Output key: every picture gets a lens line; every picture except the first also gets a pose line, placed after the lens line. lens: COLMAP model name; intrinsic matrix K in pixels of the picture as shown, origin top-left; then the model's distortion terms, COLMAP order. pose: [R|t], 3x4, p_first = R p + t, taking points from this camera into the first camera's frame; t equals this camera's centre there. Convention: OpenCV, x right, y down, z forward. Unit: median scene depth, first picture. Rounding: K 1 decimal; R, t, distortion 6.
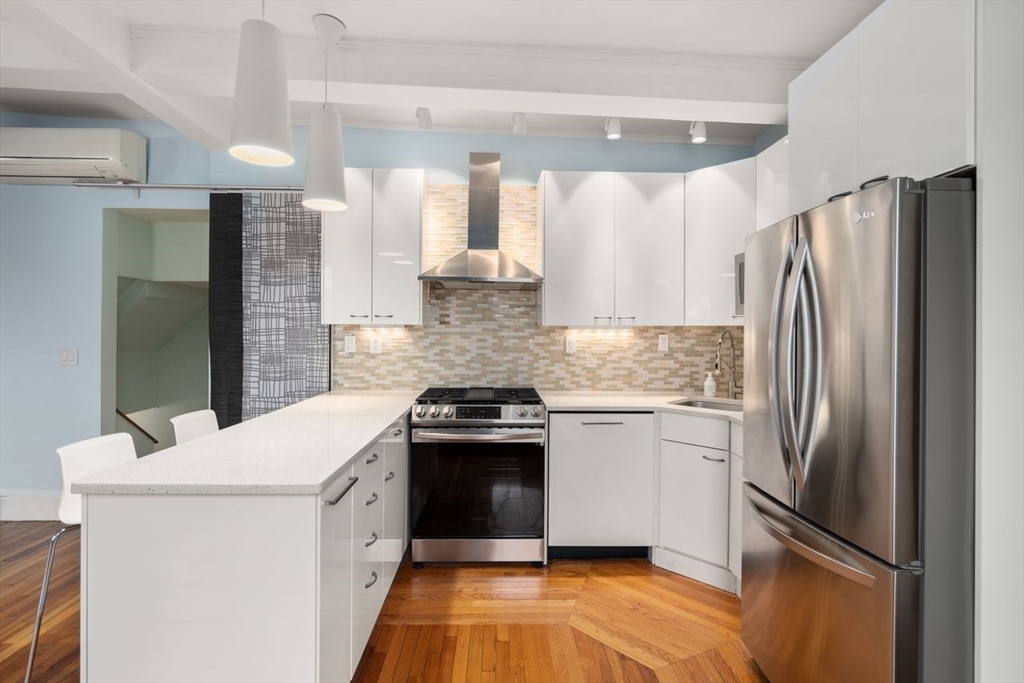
lens RADIAL K [[471.1, 0, 505.1], [0, 471.1, 333.5], [0, 0, 1]] dist [-0.001776, 0.000302]
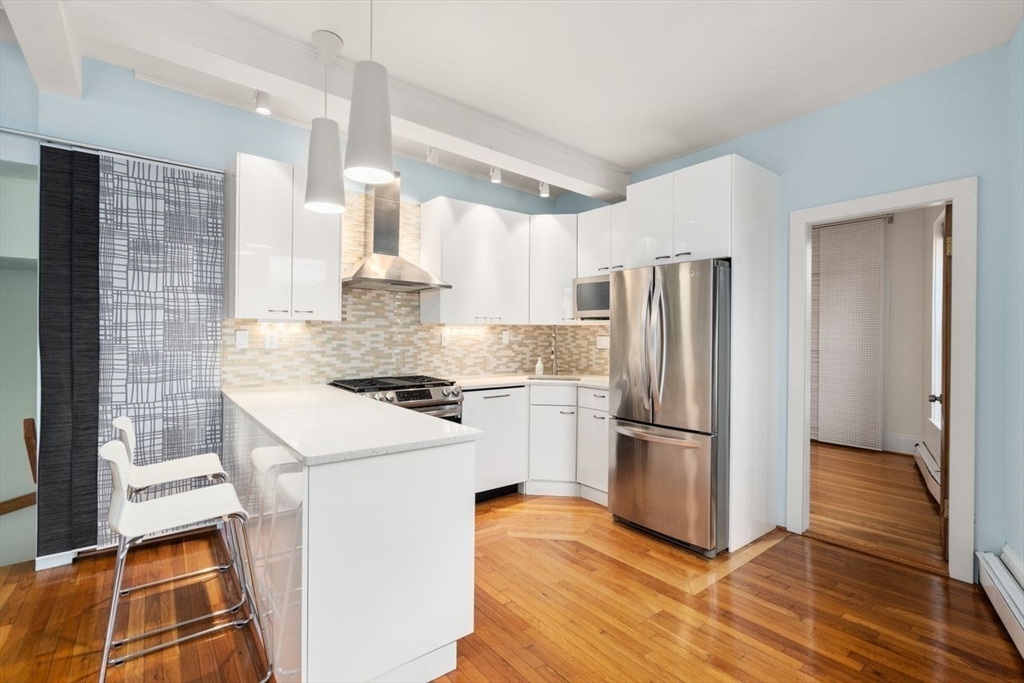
lens RADIAL K [[471.1, 0, 508.2], [0, 471.1, 335.9], [0, 0, 1]] dist [-0.001776, 0.000302]
pose [[0.800981, -0.002269, 0.598686, -0.477035], [-0.002854, 0.999967, 0.007608, 0.006320], [-0.598683, -0.007803, 0.800948, -0.077344]]
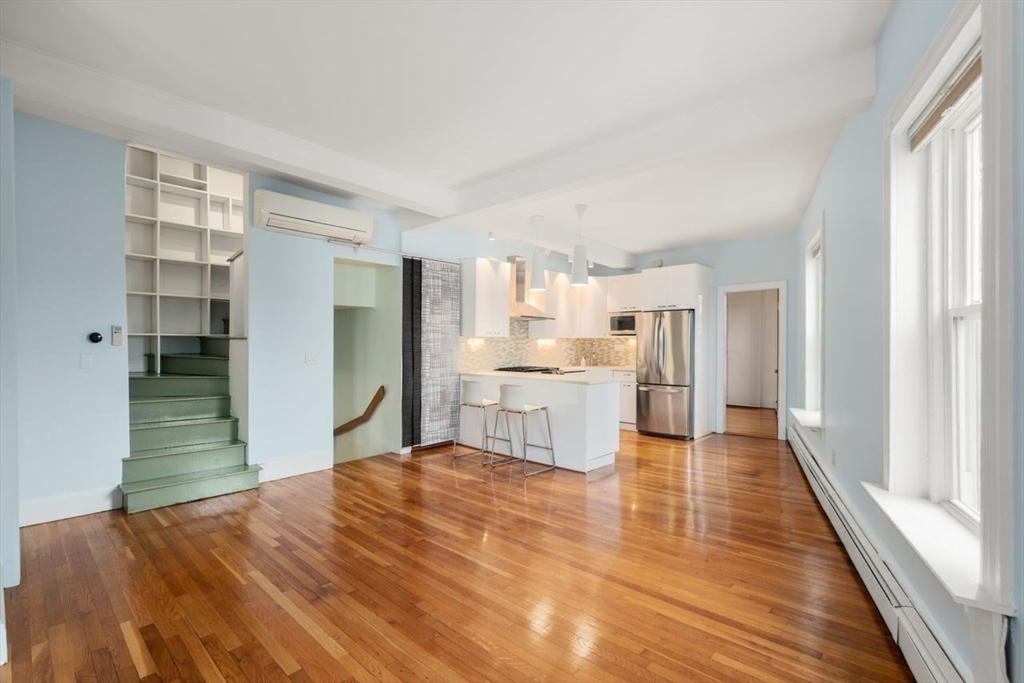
lens RADIAL K [[471.1, 0, 514.2], [0, 471.1, 347.1], [0, 0, 1]] dist [-0.001776, 0.000302]
pose [[0.690085, -0.011638, 0.723635, -1.570701], [0.002882, 0.999907, 0.013332, -0.001669], [-0.723723, -0.007115, 0.690054, -0.439800]]
